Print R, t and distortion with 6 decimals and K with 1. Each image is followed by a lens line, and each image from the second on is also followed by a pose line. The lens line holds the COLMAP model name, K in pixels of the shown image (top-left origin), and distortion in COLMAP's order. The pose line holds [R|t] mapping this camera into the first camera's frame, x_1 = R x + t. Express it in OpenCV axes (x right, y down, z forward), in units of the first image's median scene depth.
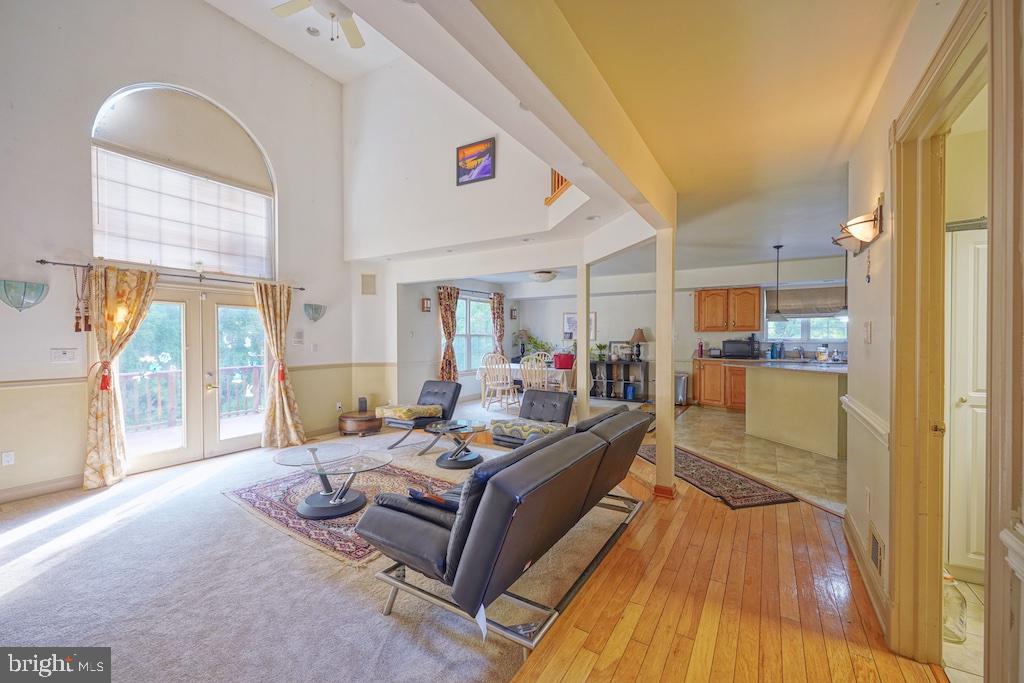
lens RADIAL K [[408.5, 0, 513.6], [0, 408.5, 345.3], [0, 0, 1]] dist [0.002878, 0.000062]
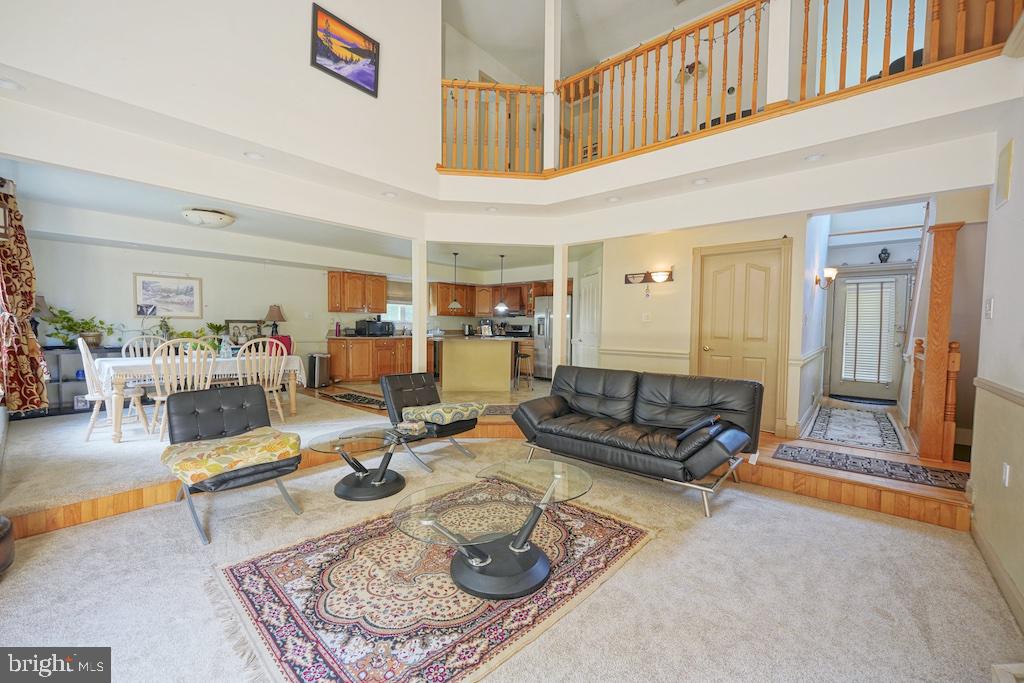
lens RADIAL K [[408.5, 0, 510.7], [0, 408.5, 344.7], [0, 0, 1]] dist [0.002878, 0.000062]
pose [[0.155998, -0.044017, 0.986776, -0.746779], [0.006094, 0.999030, 0.043600, 0.010513], [-0.987739, -0.000788, 0.156115, 0.622227]]
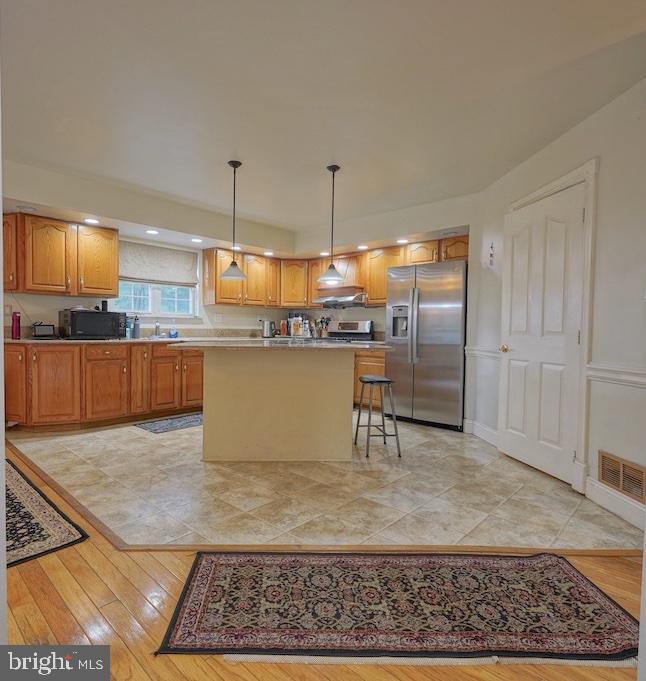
lens RADIAL K [[408.5, 0, 290.6], [0, 408.5, 339.7], [0, 0, 1]] dist [-0.005697, -0.001092]
pose [[0.225328, -0.023103, 0.974009, 0.020716], [0.004718, 0.999733, 0.022622, 0.028186], [-0.974272, -0.000502, 0.225376, 0.798341]]
